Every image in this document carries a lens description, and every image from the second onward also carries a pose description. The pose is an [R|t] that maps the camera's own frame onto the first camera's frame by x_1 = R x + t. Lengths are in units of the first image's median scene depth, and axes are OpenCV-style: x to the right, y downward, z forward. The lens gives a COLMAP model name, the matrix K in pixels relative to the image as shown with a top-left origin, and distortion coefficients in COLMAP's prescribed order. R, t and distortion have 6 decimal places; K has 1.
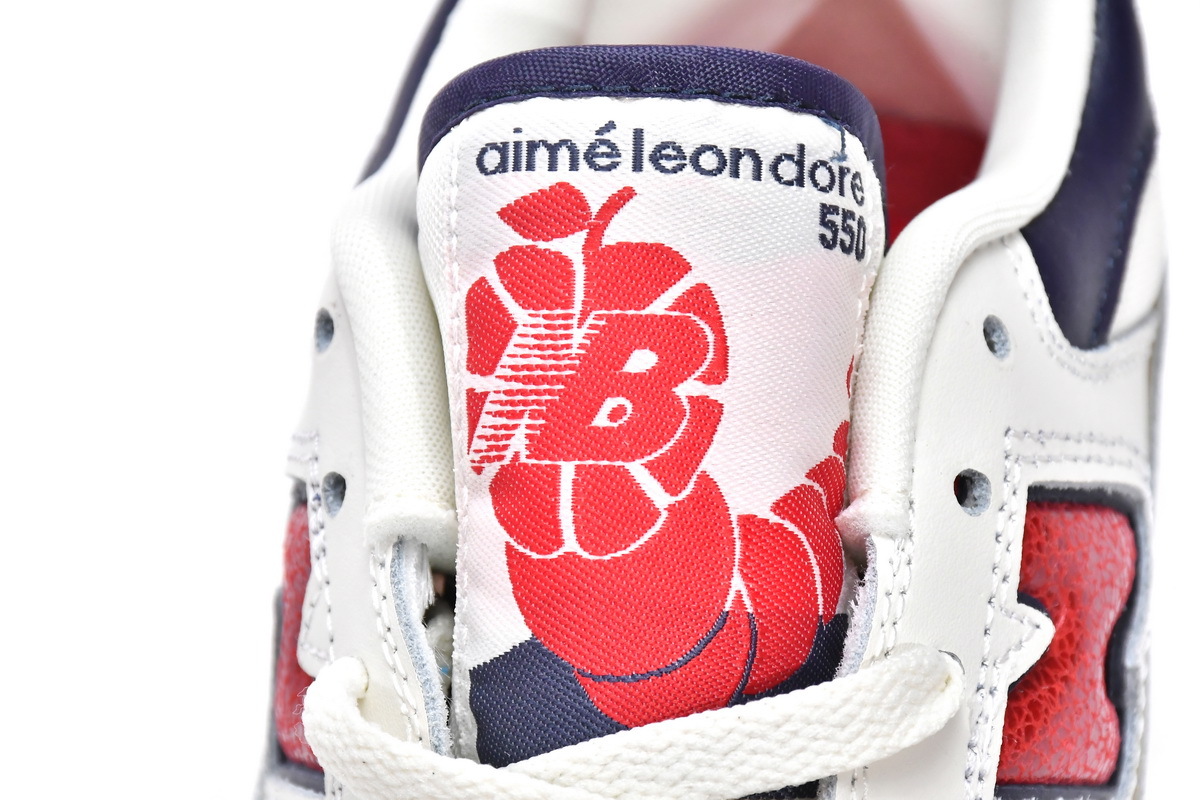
lens RADIAL K [[7385.7, 0, 599.5], [0, 7385.7, 401.0], [0, 0, 1]] dist [0.781803, 0.000000]
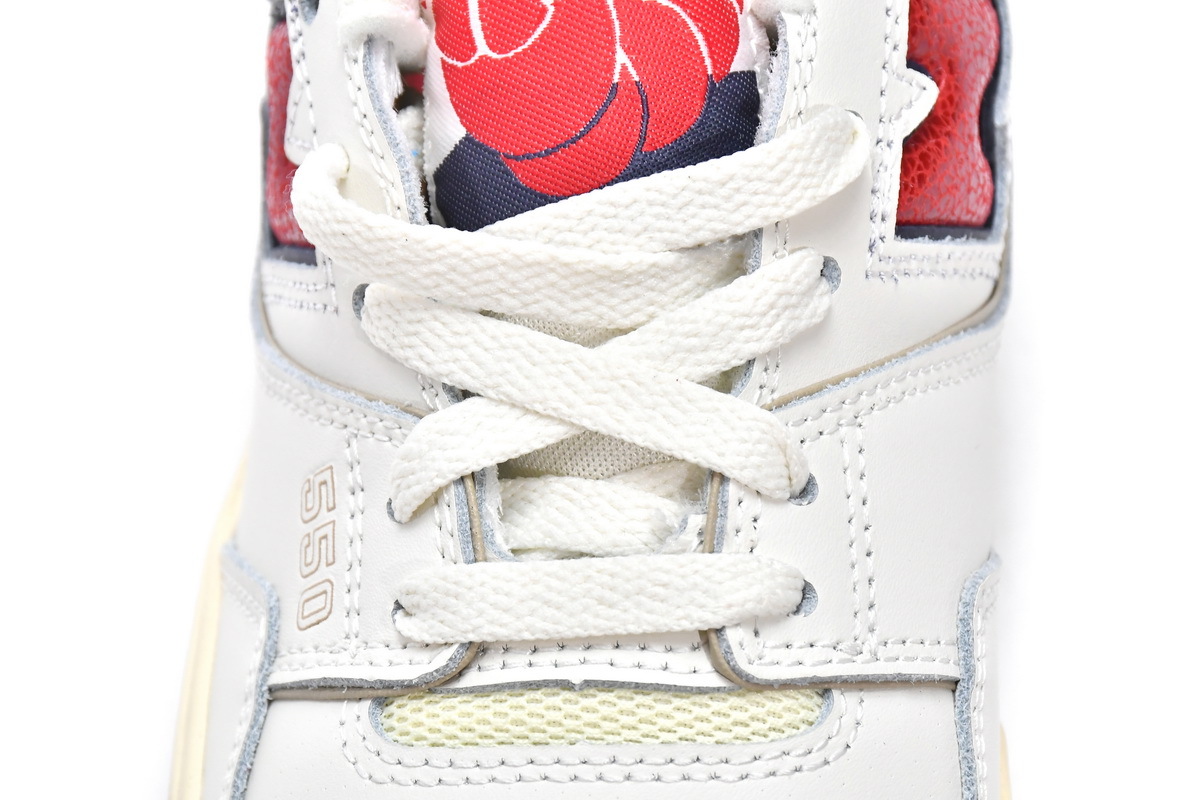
lens RADIAL K [[4926.2, 0, 602.5], [0, 4926.2, 398.7], [0, 0, 1]] dist [0.504026, 0.000000]
pose [[0.998090, -0.050606, 0.035439, -0.020775], [0.049160, 0.997968, 0.040547, 0.044746], [-0.037419, -0.038728, 0.998549, 0.227321]]
